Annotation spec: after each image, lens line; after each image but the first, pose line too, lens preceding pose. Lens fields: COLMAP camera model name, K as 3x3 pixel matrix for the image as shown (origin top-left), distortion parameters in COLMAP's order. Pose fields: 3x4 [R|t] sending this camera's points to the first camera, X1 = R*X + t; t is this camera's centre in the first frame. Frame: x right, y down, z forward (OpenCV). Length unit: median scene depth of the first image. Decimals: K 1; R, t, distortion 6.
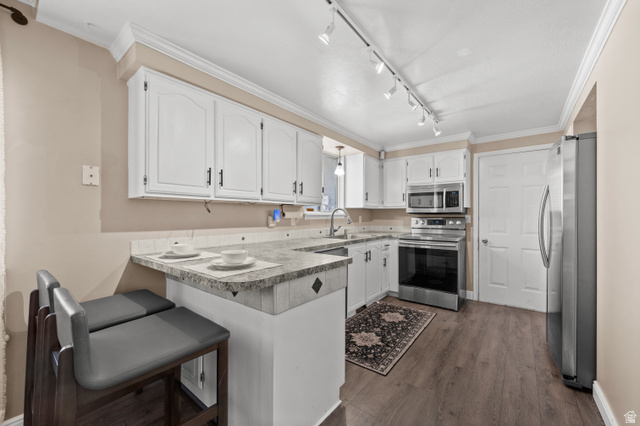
lens RADIAL K [[256.7, 0, 322.4], [0, 256.7, 215.1], [0, 0, 1]] dist [0.001391, 0.000051]
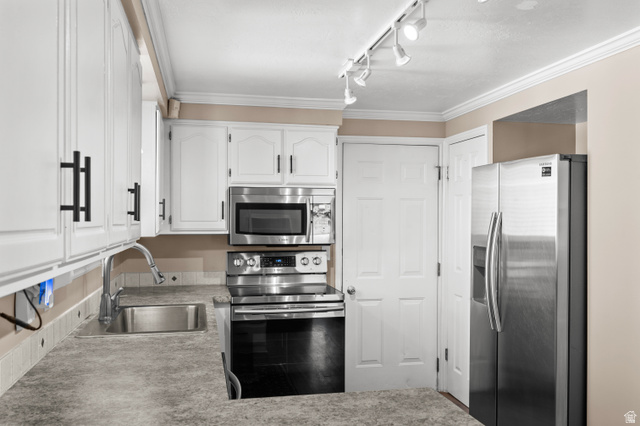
lens RADIAL K [[559.6, 0, 320.0], [0, 559.6, 213.0], [0, 0, 1]] dist [-0.002488, -0.001213]
pose [[0.643740, 0.007362, 0.765209, -0.364203], [-0.002688, 0.999969, -0.007359, -0.063164], [-0.765240, 0.002680, 0.643740, 0.248871]]
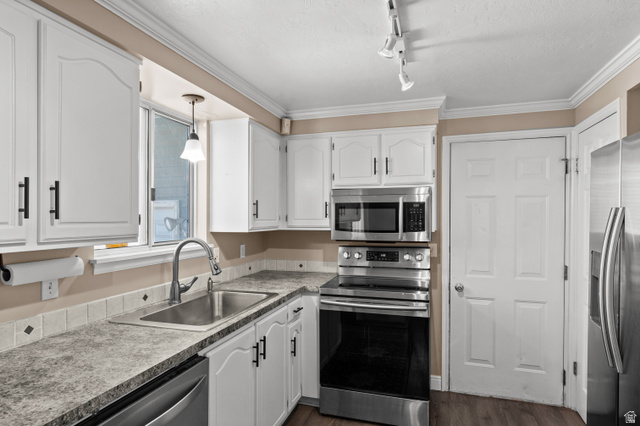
lens RADIAL K [[363.3, 0, 321.4], [0, 363.3, 218.0], [0, 0, 1]] dist [-0.000345, 0.000075]
pose [[0.937087, -0.001983, 0.349090, 0.052605], [0.000239, 0.999987, 0.005039, -0.061877], [-0.349096, -0.004639, 0.937075, 0.336545]]
